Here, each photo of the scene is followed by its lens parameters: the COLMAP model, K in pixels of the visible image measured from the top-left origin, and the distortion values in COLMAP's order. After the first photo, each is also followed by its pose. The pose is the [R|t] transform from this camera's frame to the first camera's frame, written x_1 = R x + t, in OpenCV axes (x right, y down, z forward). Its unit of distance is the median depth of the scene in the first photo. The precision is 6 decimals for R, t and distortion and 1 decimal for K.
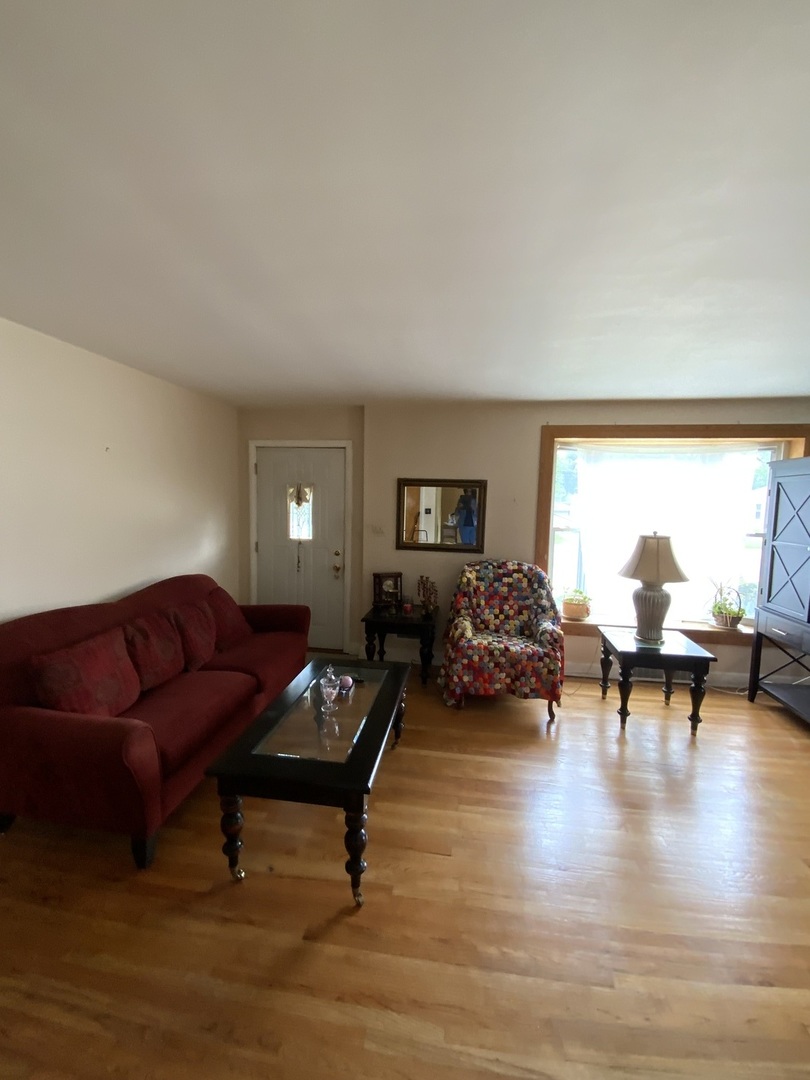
lens RADIAL K [[445.2, 0, 405.0], [0, 445.2, 540.0], [0, 0, 1]] dist [-0.003233, -0.000314]
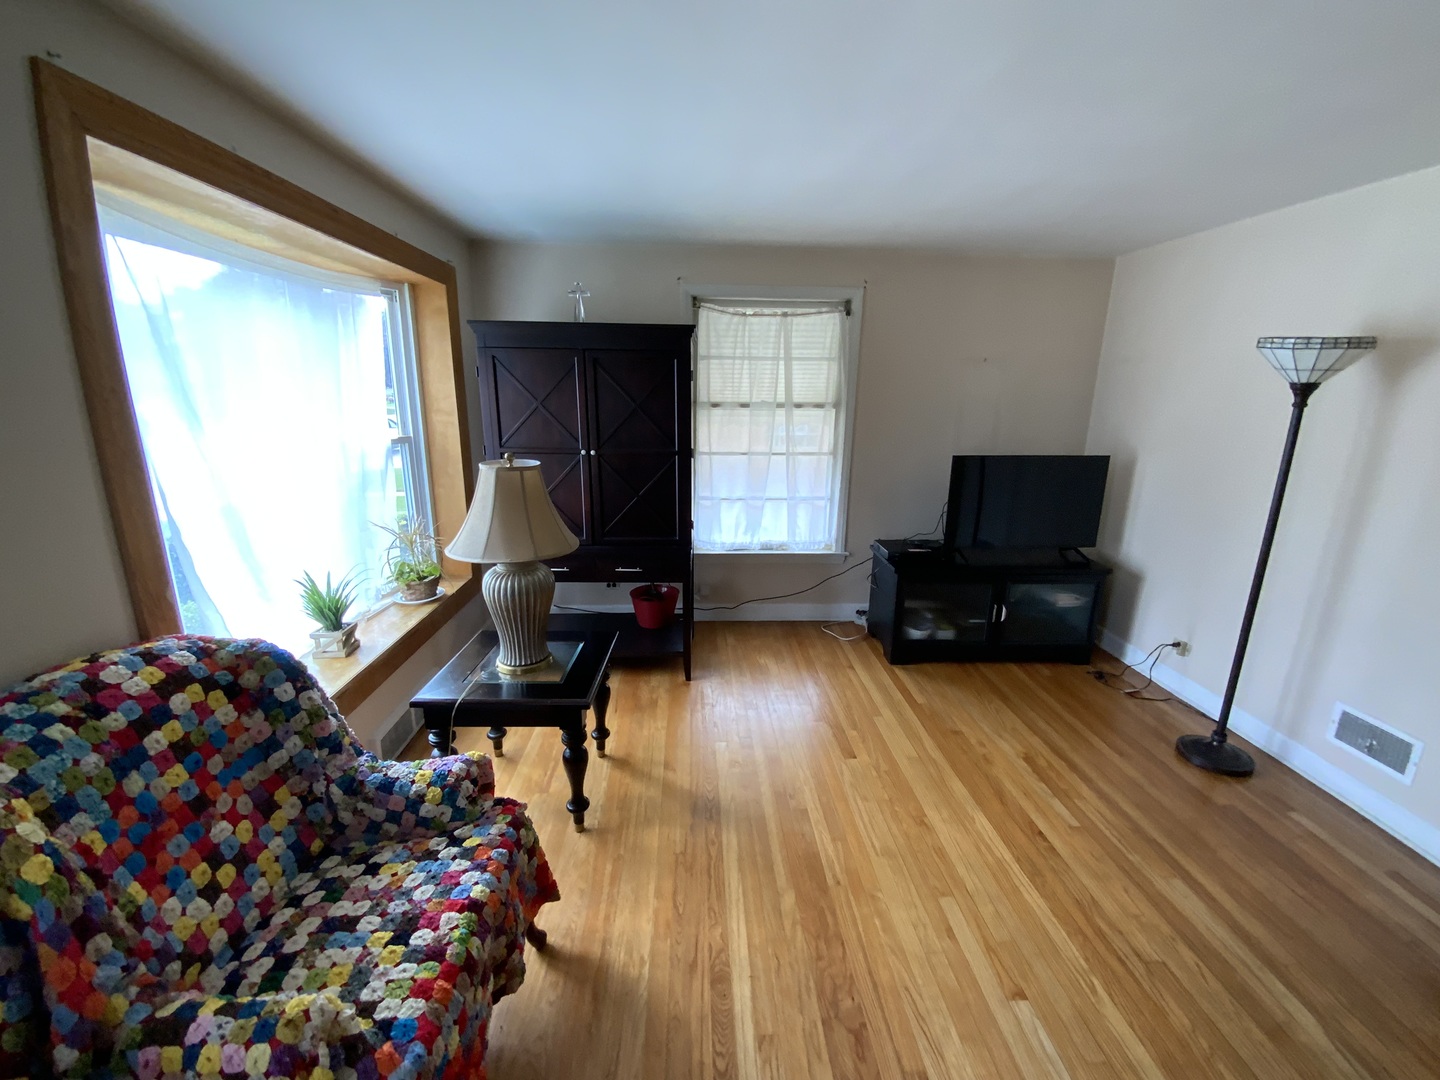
lens RADIAL K [[593.6, 0, 720.0], [0, 593.6, 540.0], [0, 0, 1]] dist [-0.003233, -0.000314]
pose [[-0.188006, -0.257673, 0.947765, -0.098722], [0.076865, 0.958153, 0.275744, -0.075791], [-0.979156, 0.124691, -0.160333, 0.759042]]
